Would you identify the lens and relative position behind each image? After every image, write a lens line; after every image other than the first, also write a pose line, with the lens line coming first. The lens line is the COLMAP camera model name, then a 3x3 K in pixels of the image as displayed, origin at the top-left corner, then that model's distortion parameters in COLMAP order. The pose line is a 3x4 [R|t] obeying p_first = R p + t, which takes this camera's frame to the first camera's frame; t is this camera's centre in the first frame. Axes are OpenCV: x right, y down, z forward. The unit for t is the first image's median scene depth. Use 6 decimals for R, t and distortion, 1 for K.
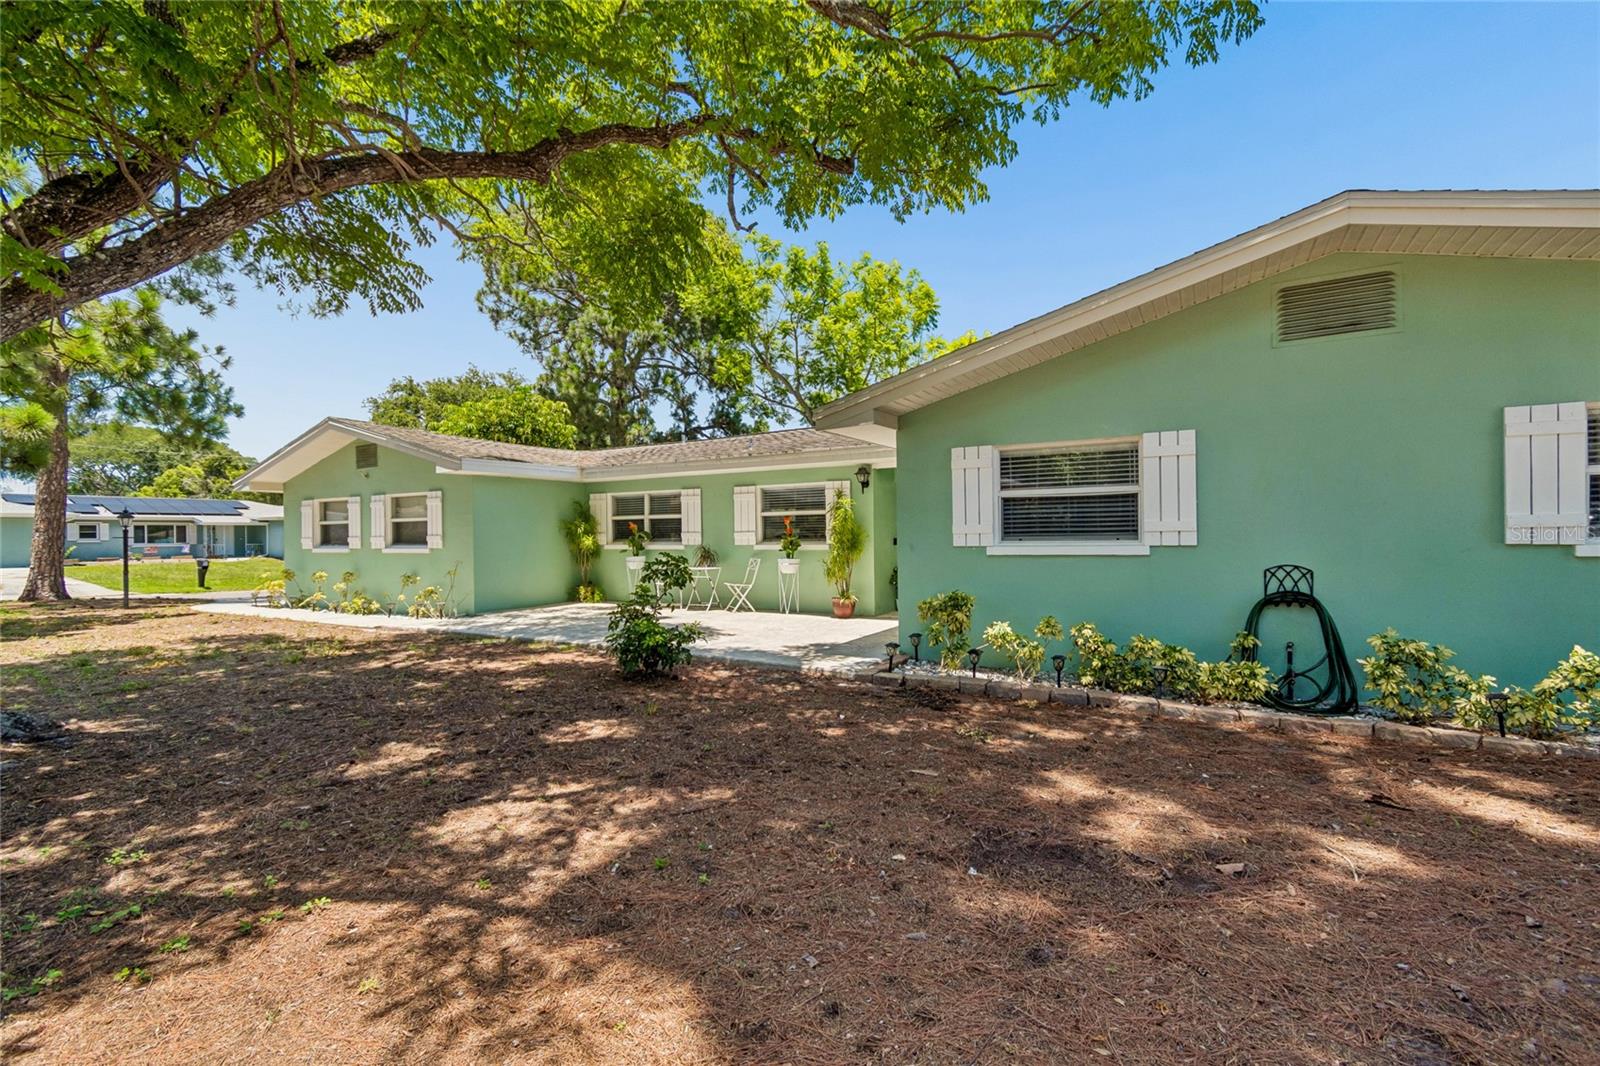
lens RADIAL K [[705.8, 0, 804.2], [0, 705.8, 532.6], [0, 0, 1]] dist [0.003890, -0.003028]
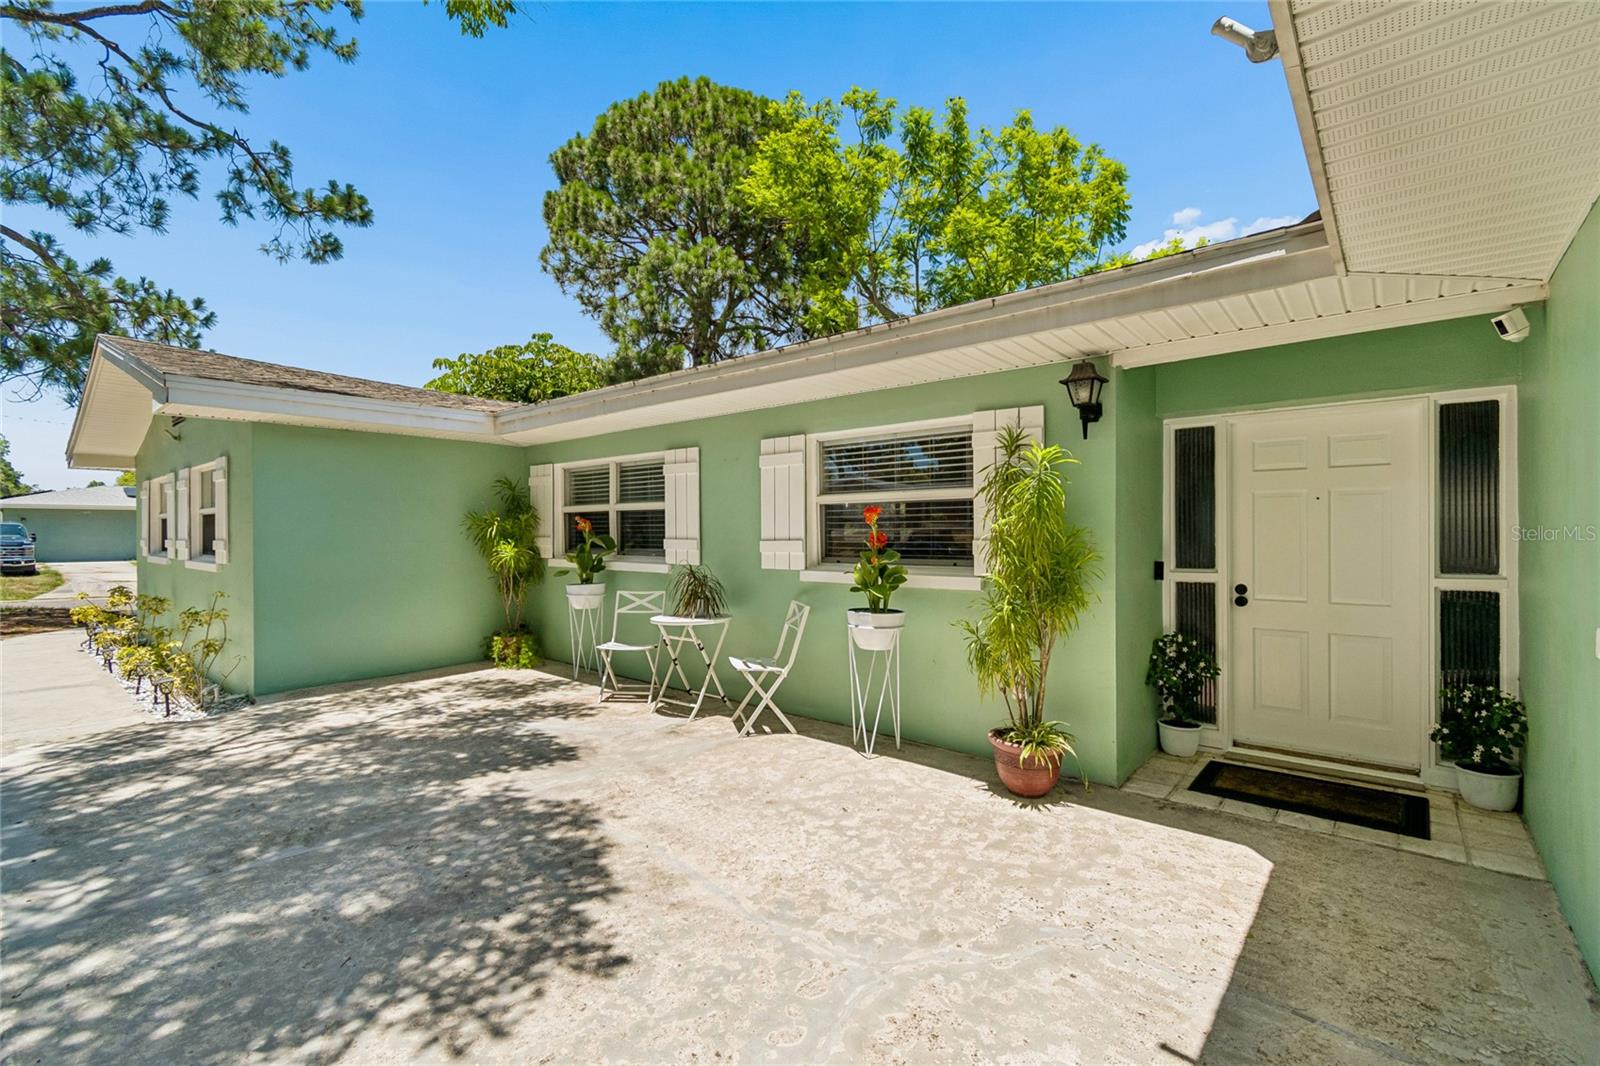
lens RADIAL K [[705.8, 0, 800.4], [0, 705.8, 529.5], [0, 0, 1]] dist [0.003890, -0.003028]
pose [[0.983650, 0.008070, -0.179911, 0.007132], [-0.008206, 0.999966, -0.000010, -0.008021], [0.179905, 0.001486, 0.983683, 0.593655]]
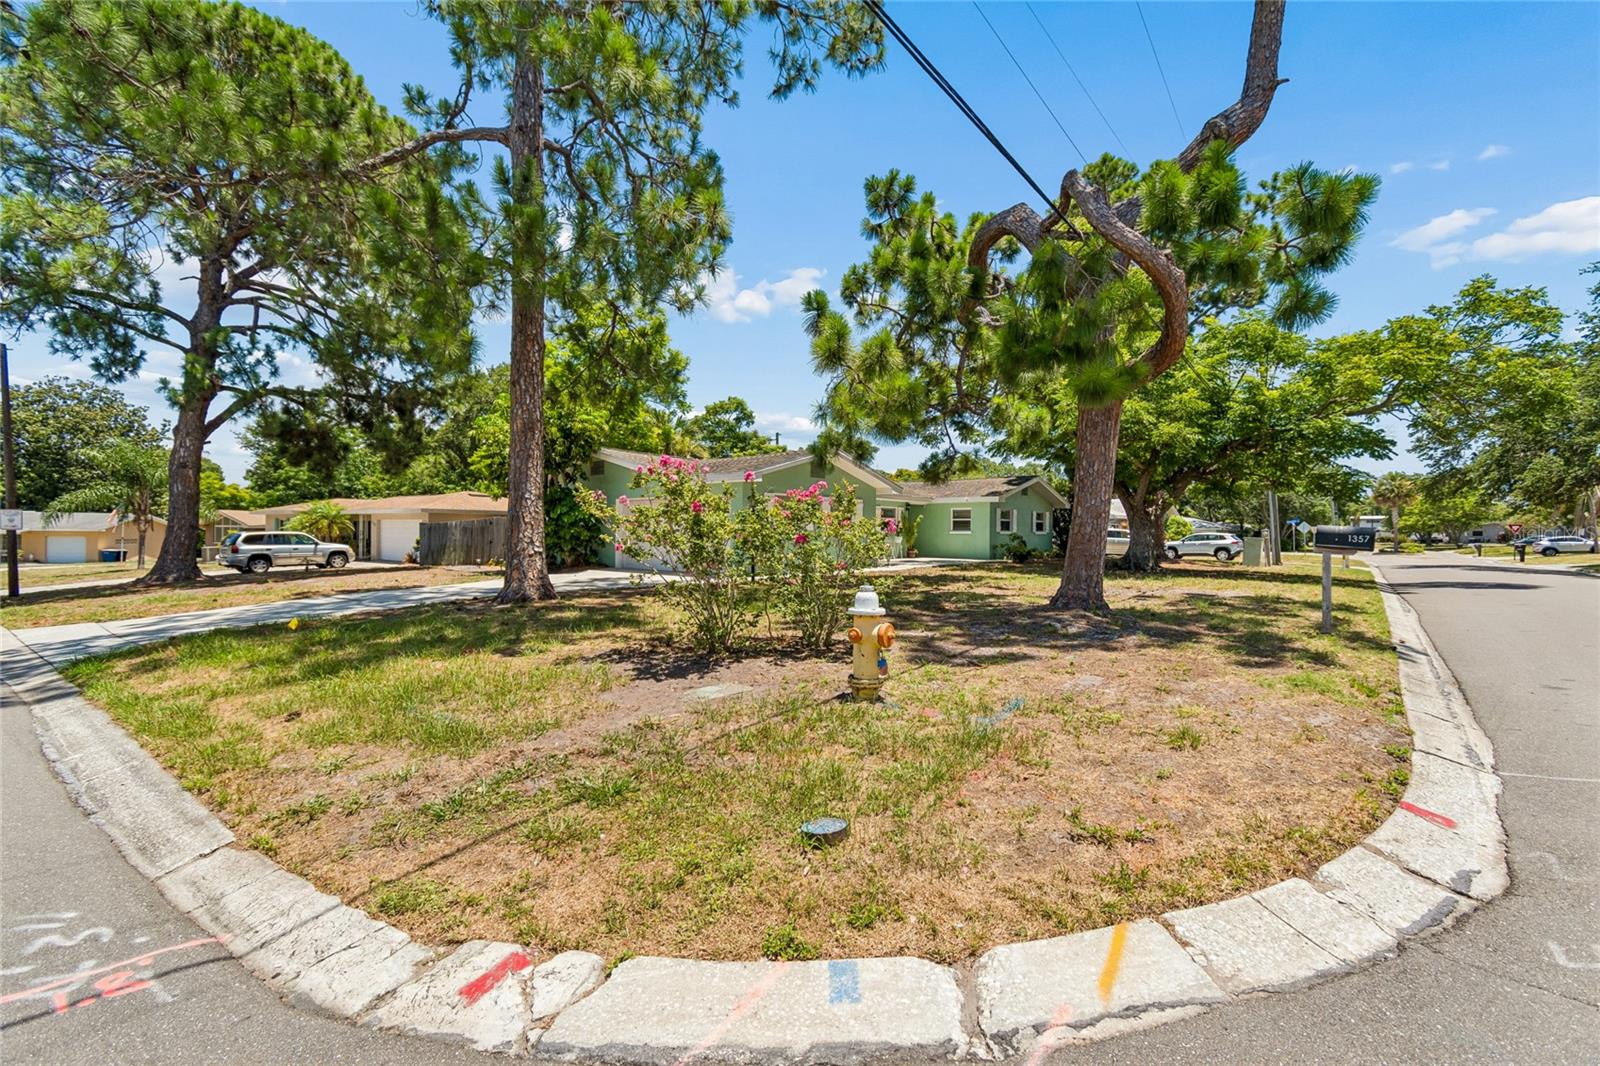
lens RADIAL K [[705.8, 0, 798.4], [0, 705.8, 530.7], [0, 0, 1]] dist [0.003890, -0.003028]
pose [[0.151698, 0.016162, 0.988295, -2.550562], [-0.012892, 0.999814, -0.014372, 0.054461], [-0.988343, -0.010561, 0.151878, 0.950984]]
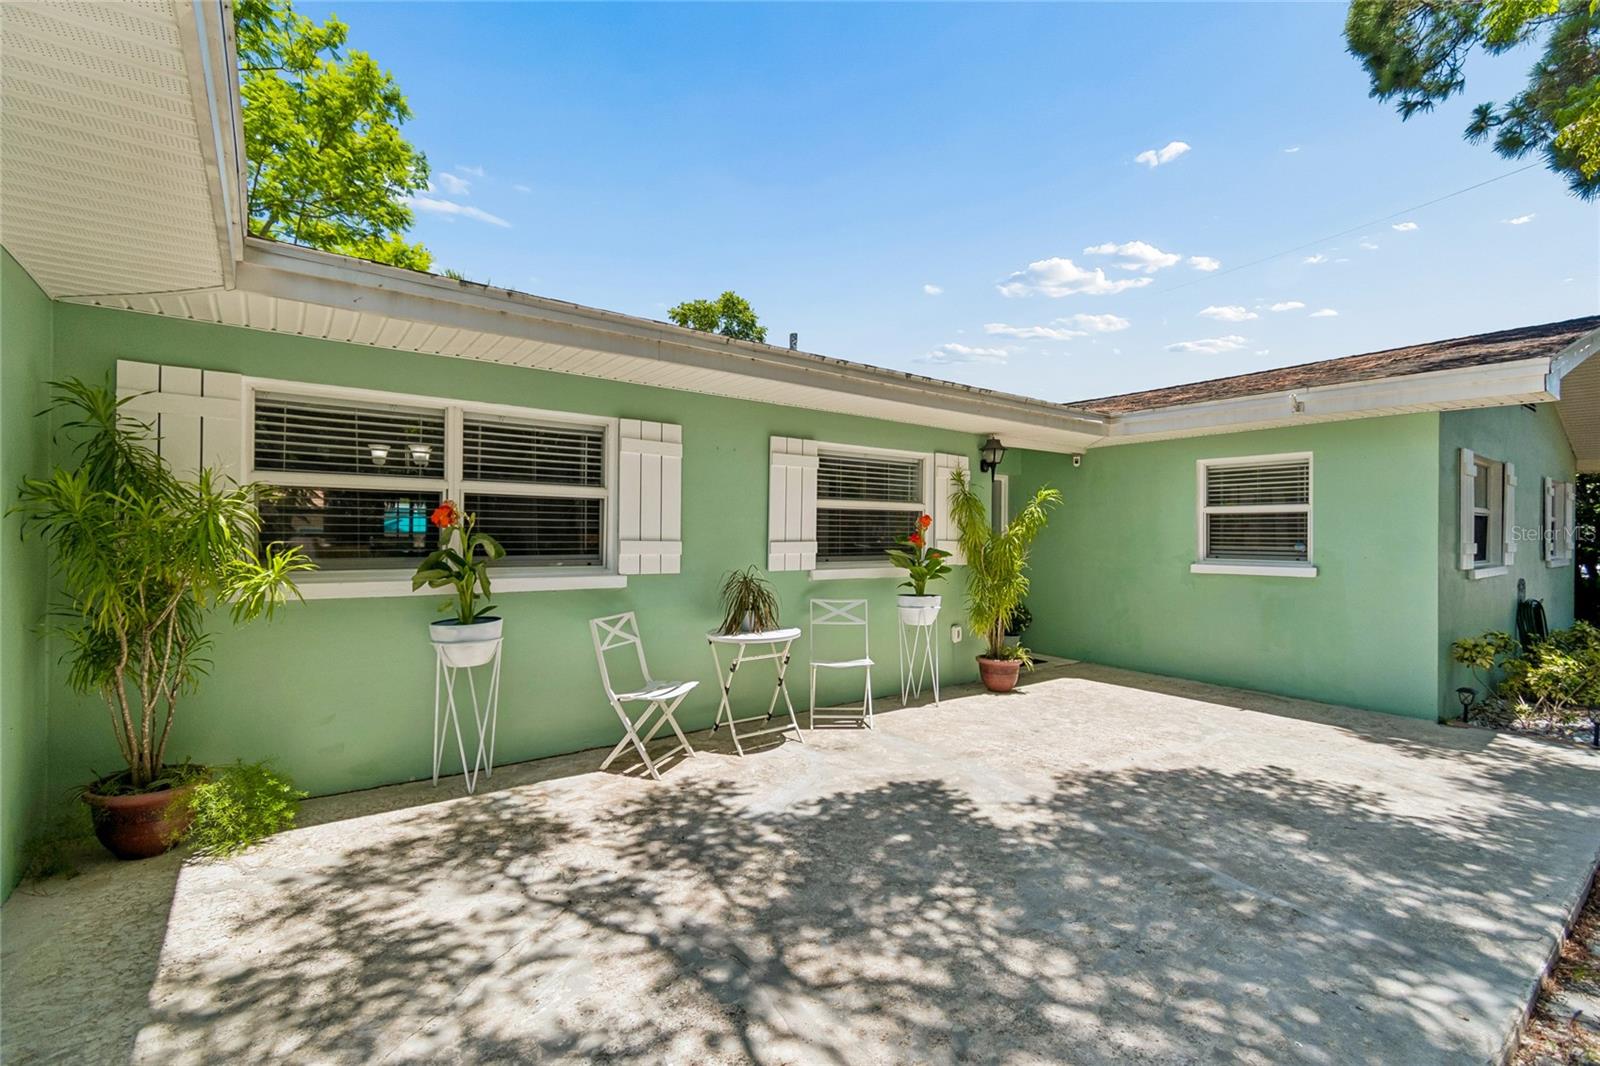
lens RADIAL K [[705.8, 0, 803.2], [0, 705.8, 526.2], [0, 0, 1]] dist [0.003890, -0.003028]
pose [[0.387347, 0.026186, 0.921562, -0.513383], [-0.015024, 0.999643, -0.022089, -0.000831], [-0.921812, -0.005289, 0.387602, 0.862759]]
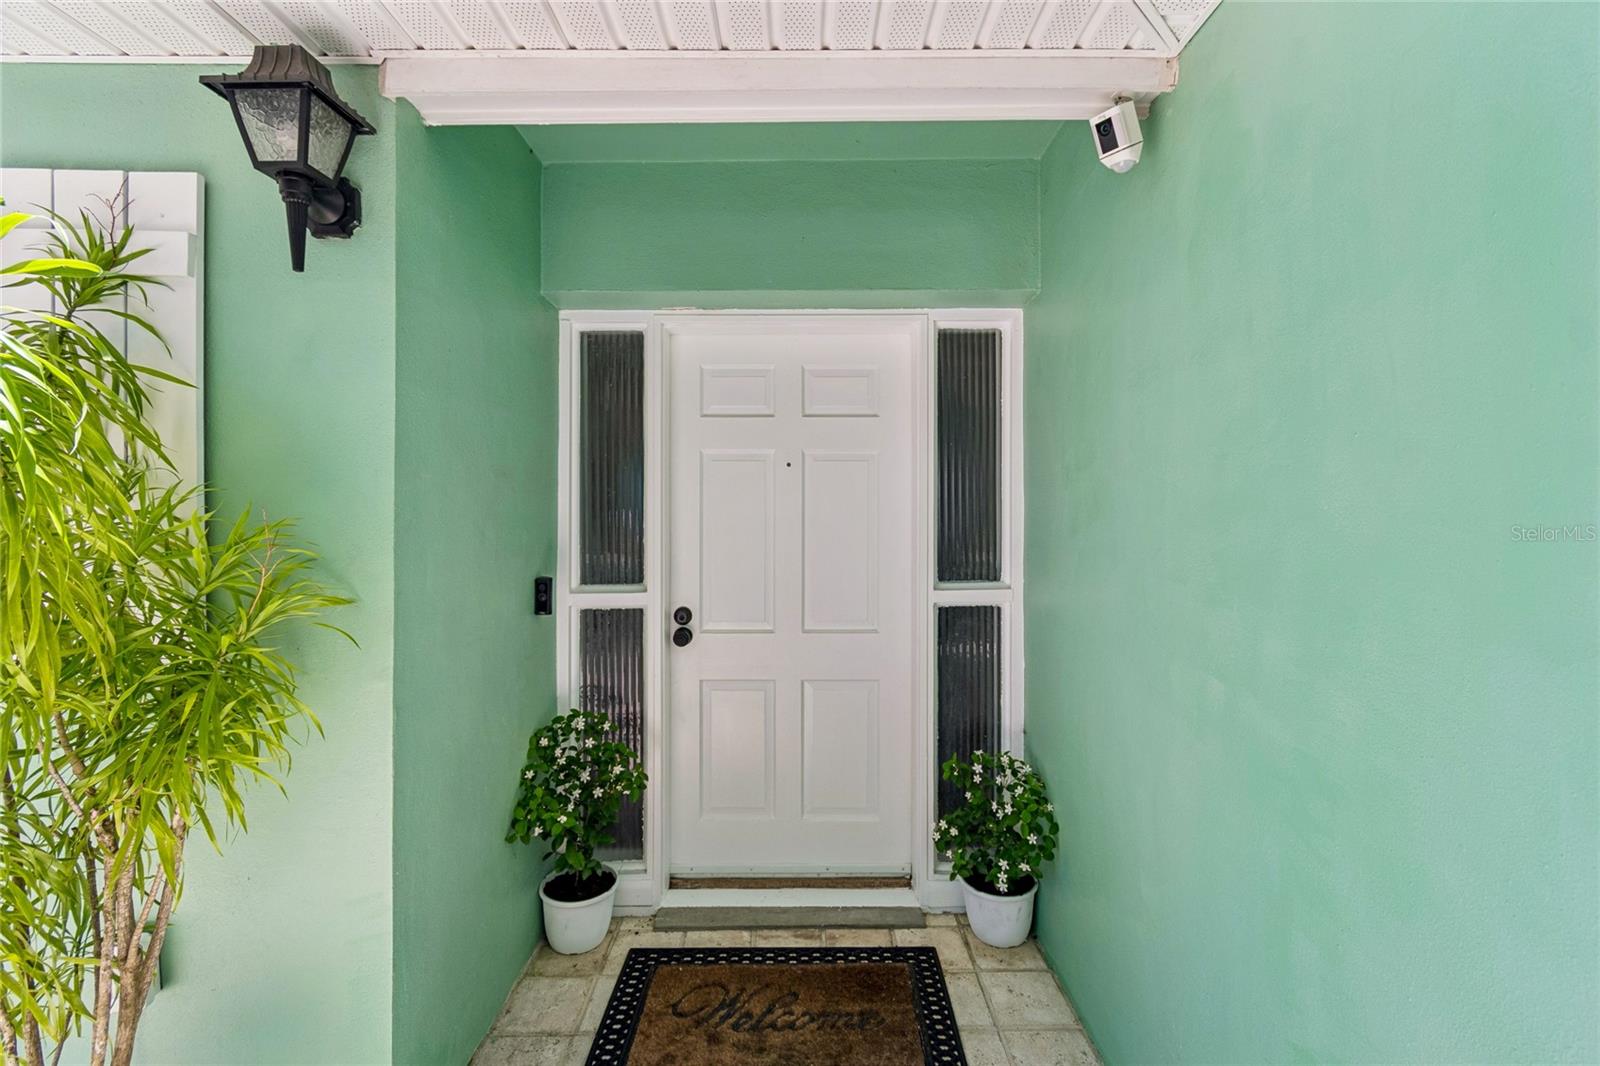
lens RADIAL K [[705.8, 0, 798.4], [0, 705.8, 496.8], [0, 0, 1]] dist [0.003890, -0.003028]
pose [[0.867885, 0.015045, 0.496536, 0.093656], [-0.010705, 0.999876, -0.011586, -0.013292], [-0.496649, 0.004740, 0.867939, 0.800794]]
